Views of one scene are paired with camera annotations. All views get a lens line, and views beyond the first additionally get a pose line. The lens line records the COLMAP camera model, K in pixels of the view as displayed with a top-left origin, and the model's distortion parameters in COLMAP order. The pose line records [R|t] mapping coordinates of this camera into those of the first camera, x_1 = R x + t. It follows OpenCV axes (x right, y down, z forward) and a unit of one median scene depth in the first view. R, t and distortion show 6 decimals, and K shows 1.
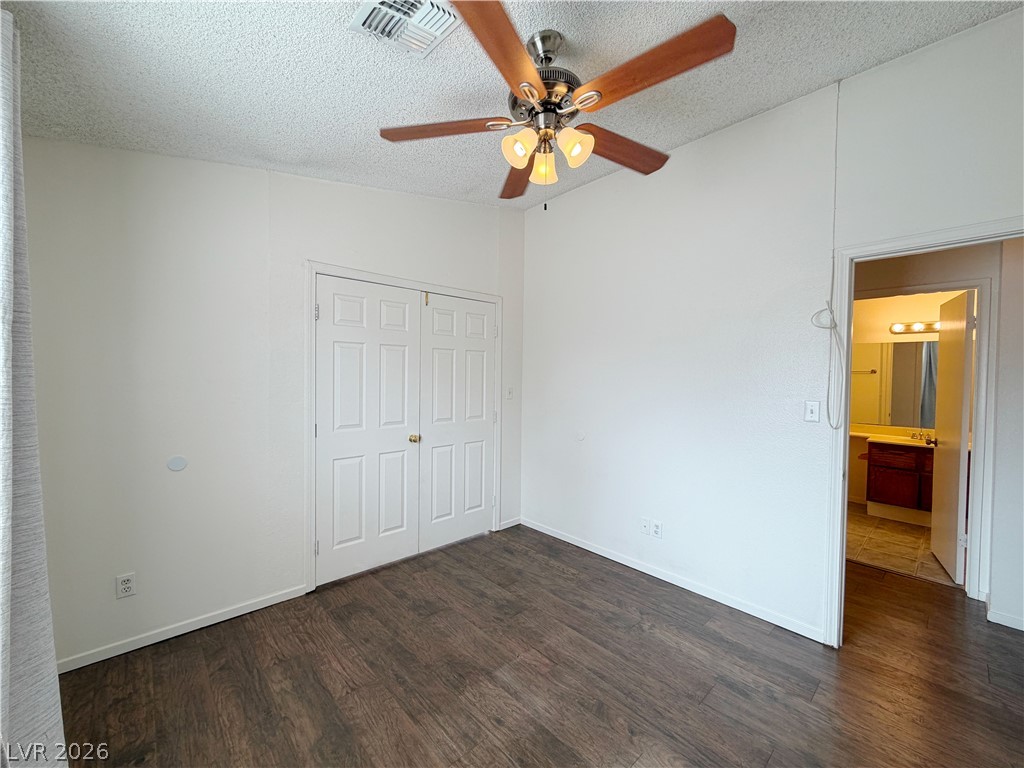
lens RADIAL K [[409.1, 0, 508.7], [0, 409.1, 385.3], [0, 0, 1]] dist [0.000531, 0.000060]
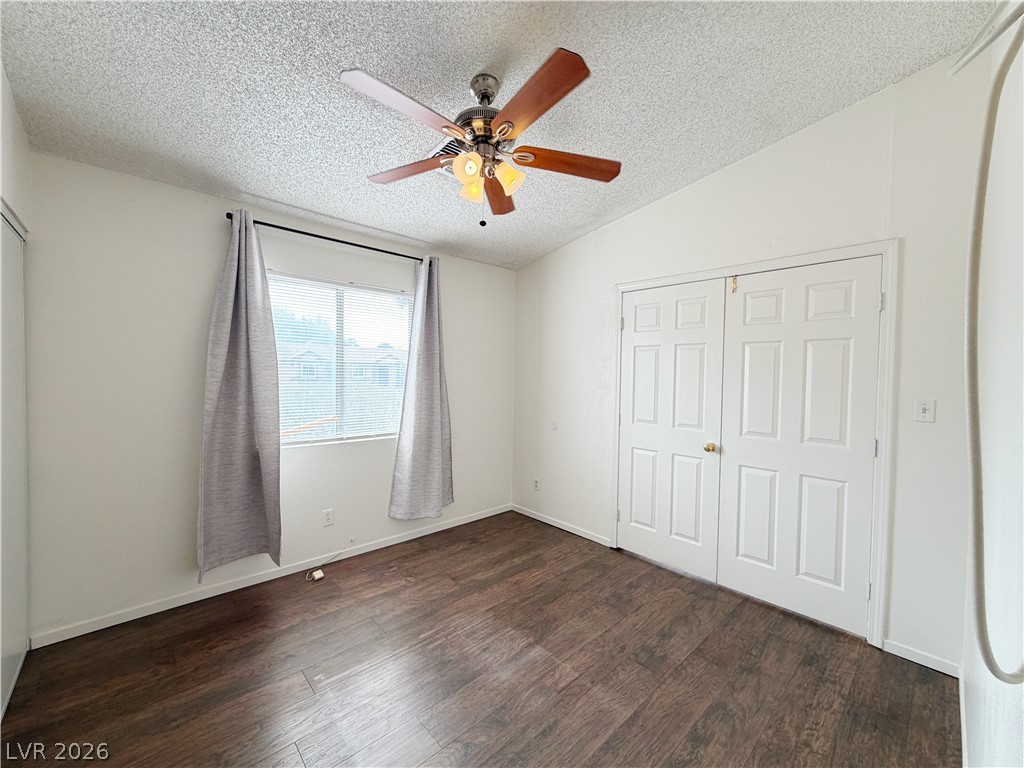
lens RADIAL K [[409.1, 0, 508.7], [0, 409.1, 385.3], [0, 0, 1]] dist [0.000531, 0.000060]
pose [[0.003511, 0.015150, -0.999879, 0.858281], [-0.043381, 0.998946, 0.014984, 0.002176], [0.999052, 0.043324, 0.004165, 0.736659]]
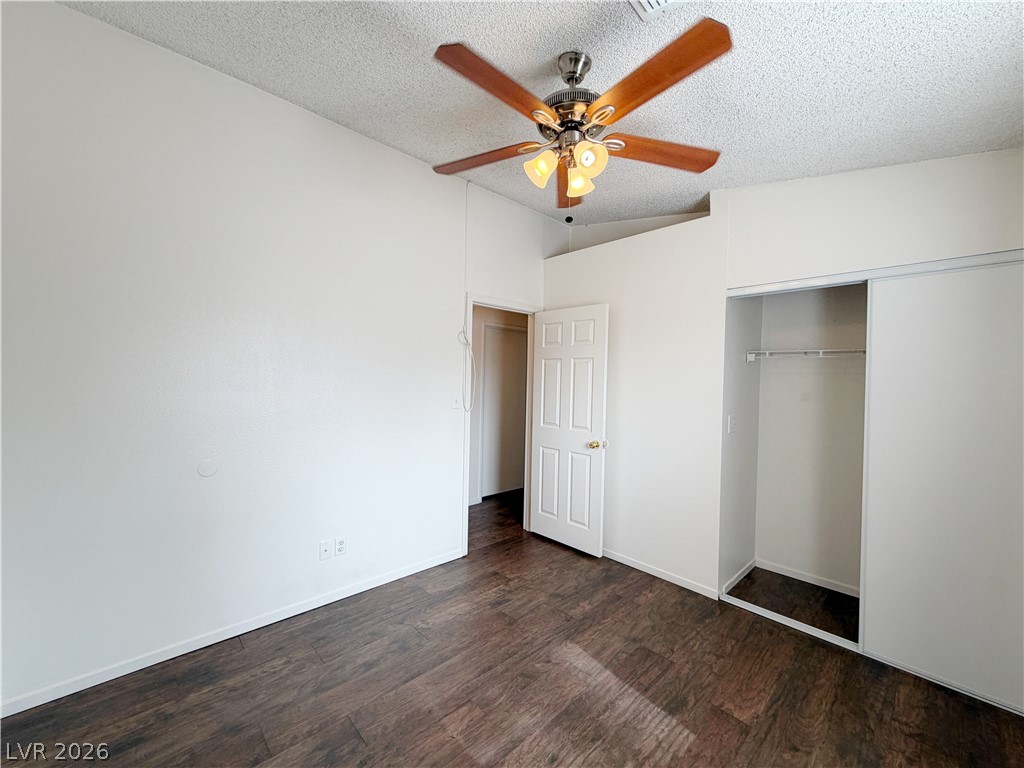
lens RADIAL K [[409.1, 0, 508.7], [0, 409.1, 385.3], [0, 0, 1]] dist [0.000531, 0.000060]
pose [[-0.011650, -0.028173, 0.999535, -0.653716], [0.005232, 0.999588, 0.028235, -0.029788], [-0.999918, 0.005559, -0.011498, 0.790581]]
